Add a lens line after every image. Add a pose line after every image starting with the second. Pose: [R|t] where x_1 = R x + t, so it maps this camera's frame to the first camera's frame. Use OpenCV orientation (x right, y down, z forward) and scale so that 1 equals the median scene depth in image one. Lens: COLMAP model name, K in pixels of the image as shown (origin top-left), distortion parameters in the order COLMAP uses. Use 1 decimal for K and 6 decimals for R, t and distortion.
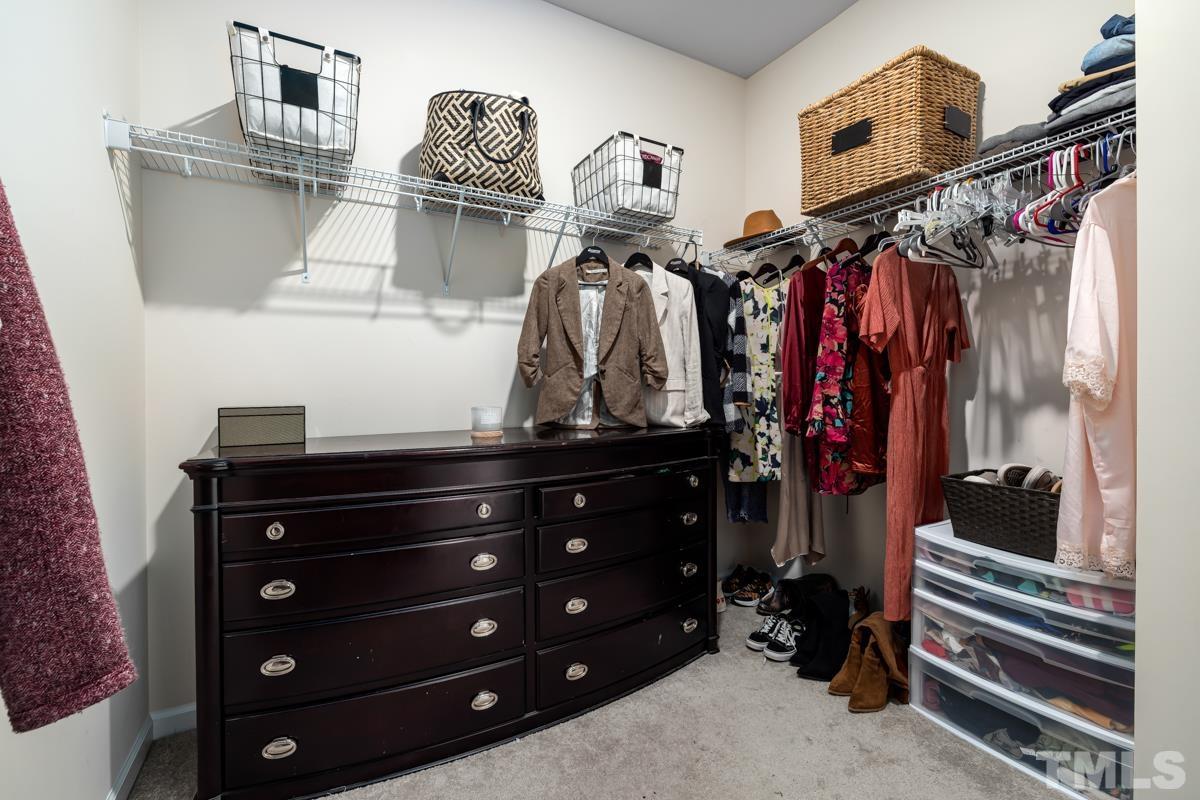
lens RADIAL K [[499.8, 0, 601.0], [0, 499.8, 394.5], [0, 0, 1]] dist [-0.008087, 0.000776]
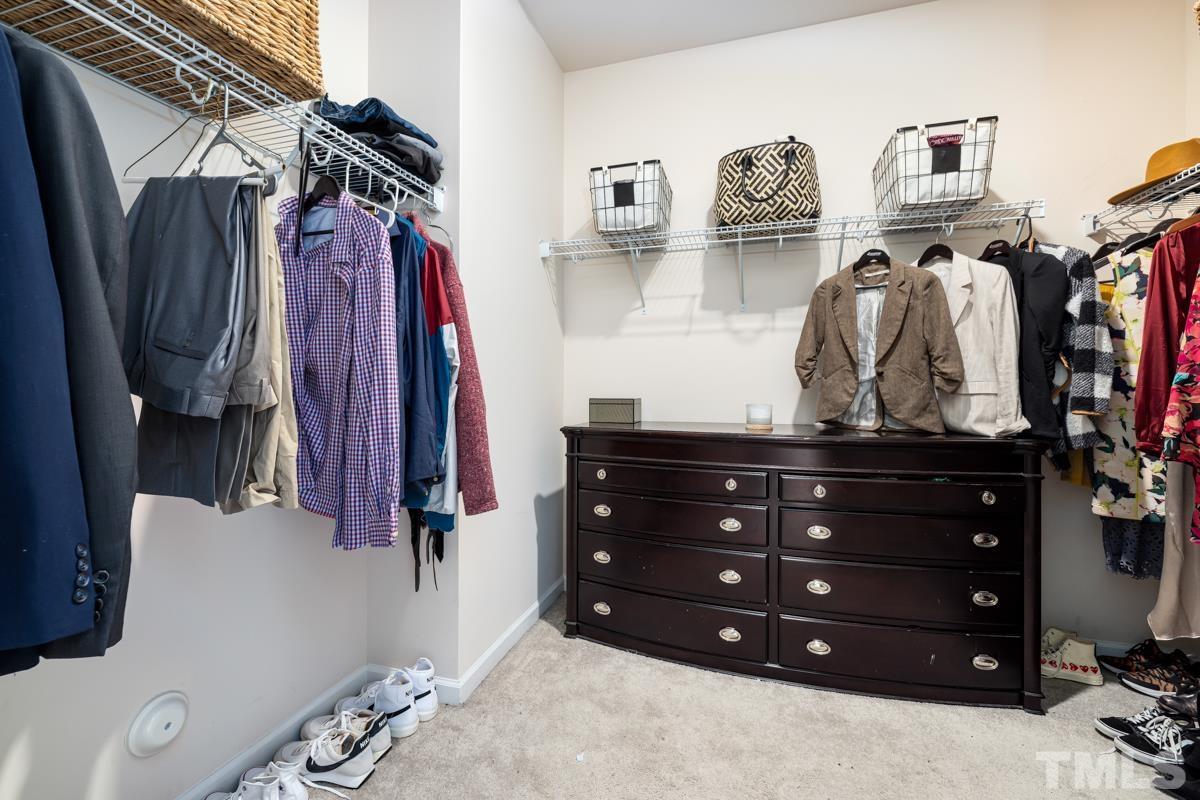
lens RADIAL K [[499.8, 0, 598.1], [0, 499.8, 394.7], [0, 0, 1]] dist [-0.008087, 0.000776]
pose [[0.693513, 0.021875, -0.720112, 0.331149], [-0.019893, 0.999739, 0.011210, -0.003272], [0.720169, 0.006551, 0.693767, -0.097405]]
